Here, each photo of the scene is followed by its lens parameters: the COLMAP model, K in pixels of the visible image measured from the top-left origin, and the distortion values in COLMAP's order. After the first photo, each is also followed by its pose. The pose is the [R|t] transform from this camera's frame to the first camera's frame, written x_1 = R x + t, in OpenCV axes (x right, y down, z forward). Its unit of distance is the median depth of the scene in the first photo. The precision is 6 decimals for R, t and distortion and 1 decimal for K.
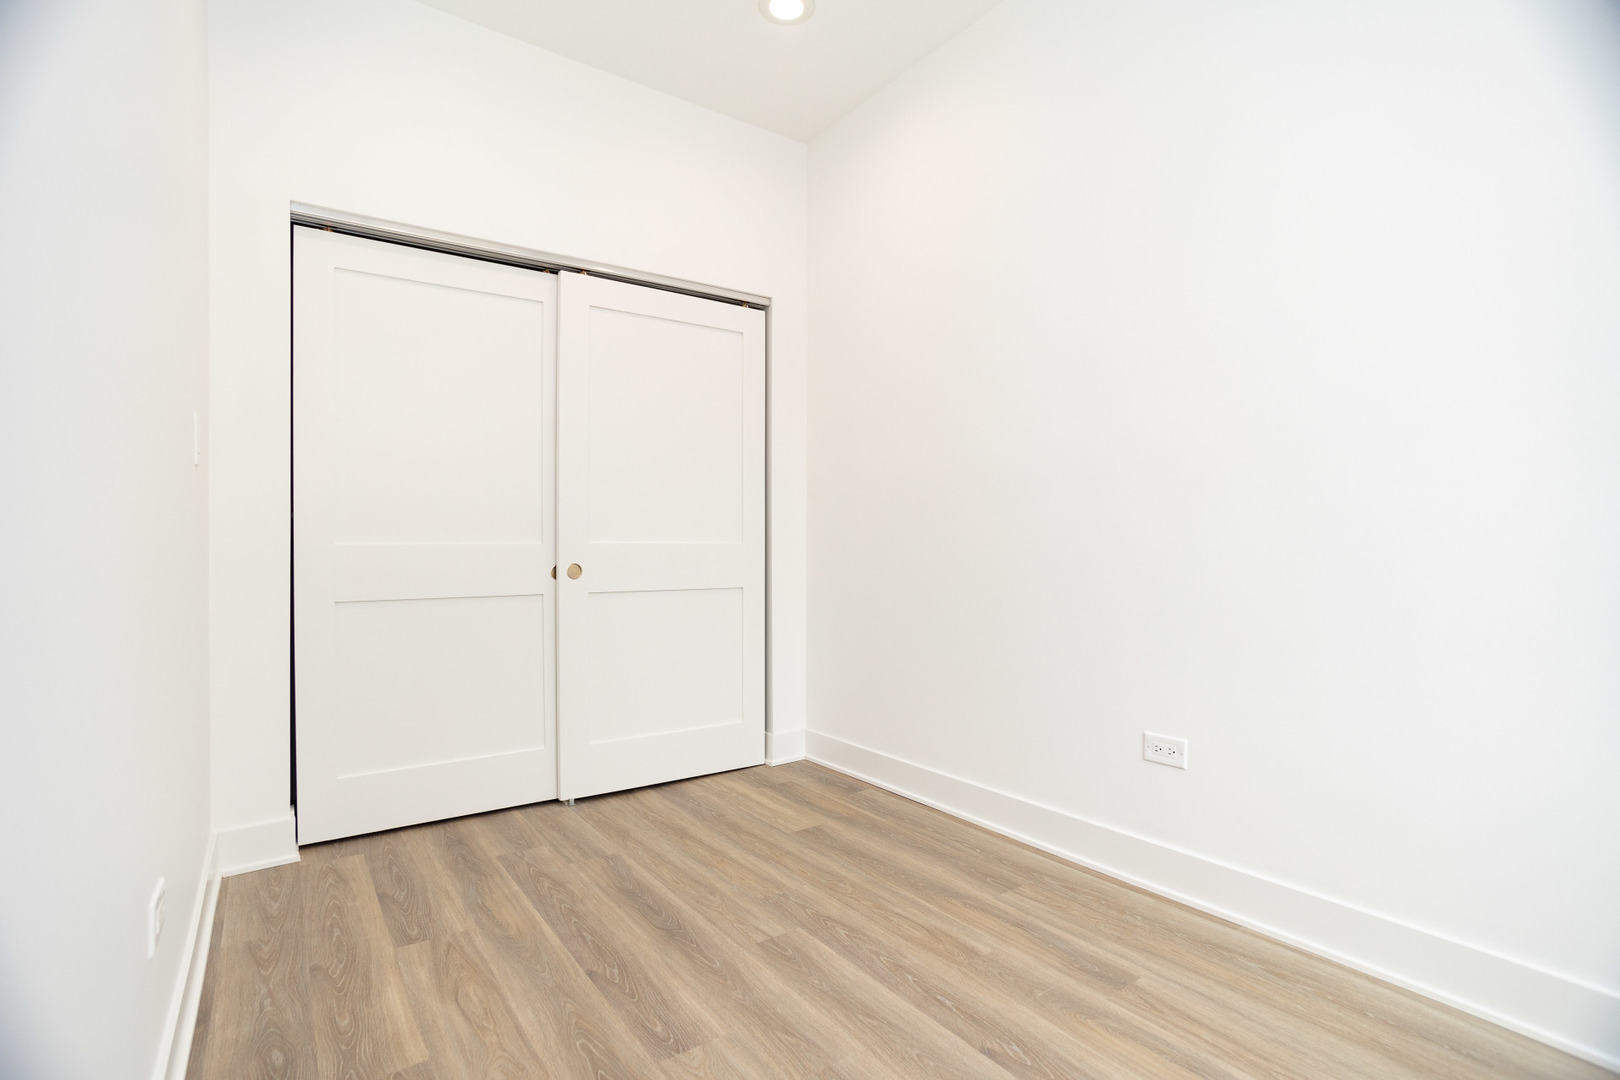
lens RADIAL K [[771.1, 0, 807.1], [0, 771.1, 543.2], [0, 0, 1]] dist [-0.001727, 0.004302]
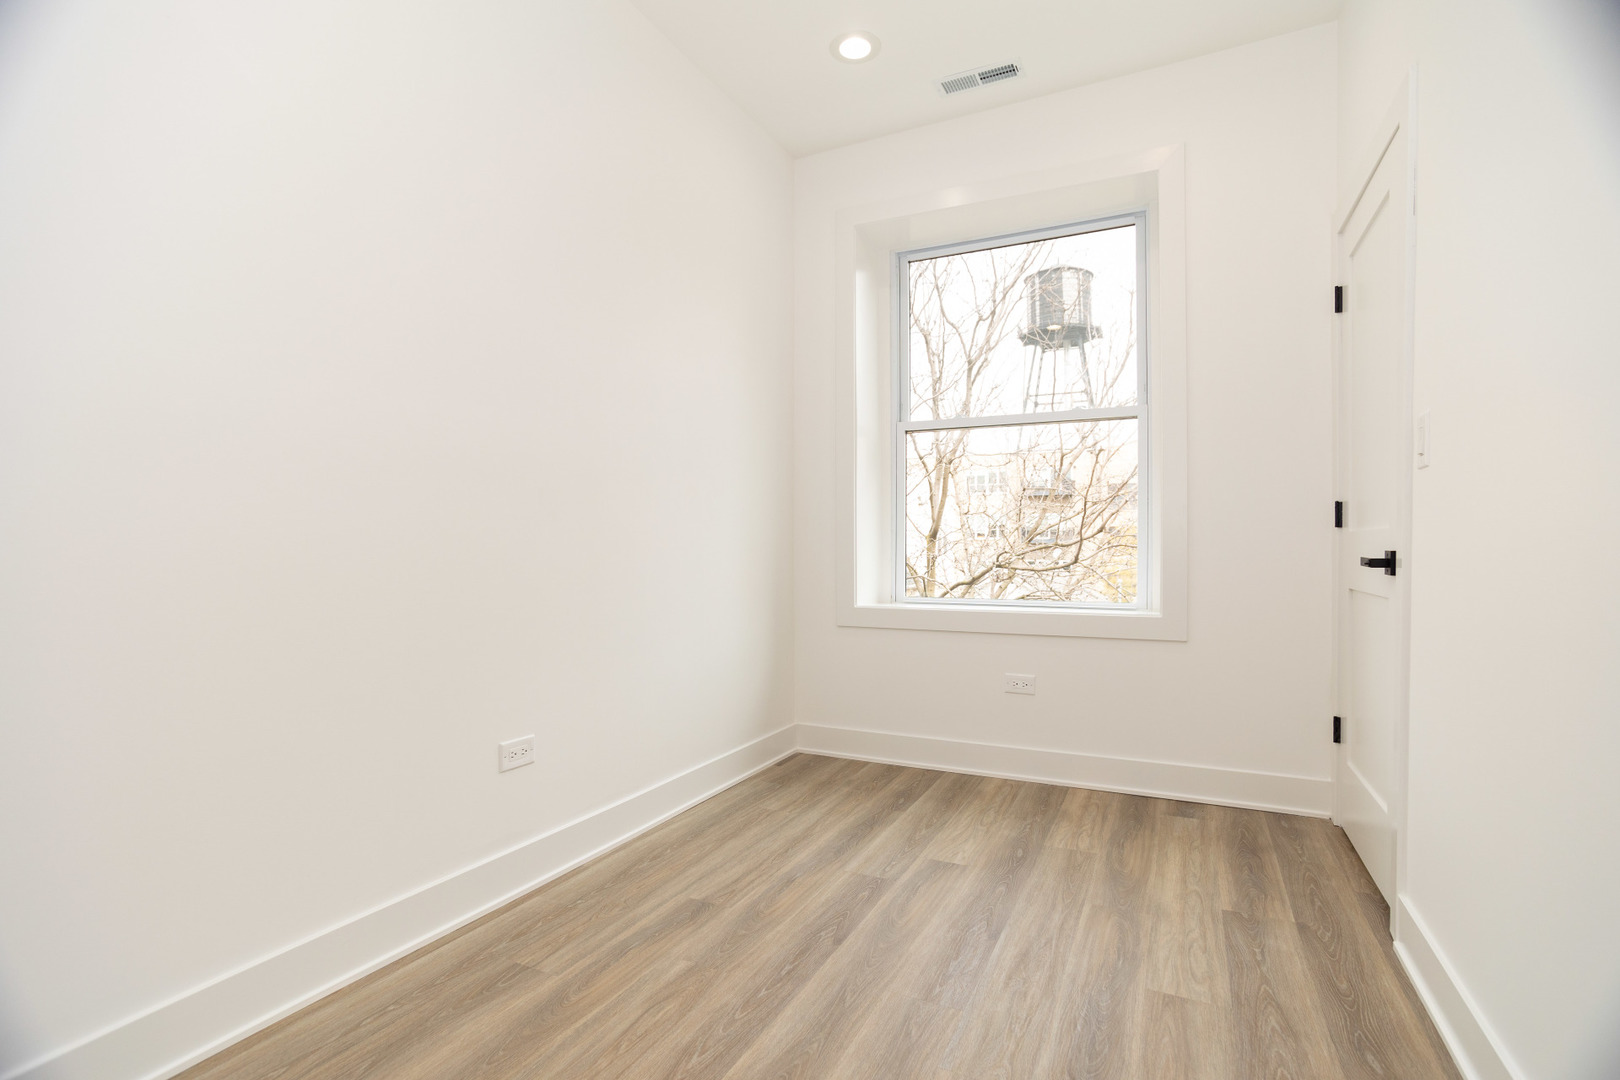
lens RADIAL K [[771.1, 0, 810.0], [0, 771.1, 541.6], [0, 0, 1]] dist [-0.001727, 0.004302]
pose [[-0.466119, 0.006689, 0.884697, -0.707814], [-0.009970, 0.999868, -0.012812, -0.001990], [-0.884666, -0.014793, -0.465991, 1.299471]]
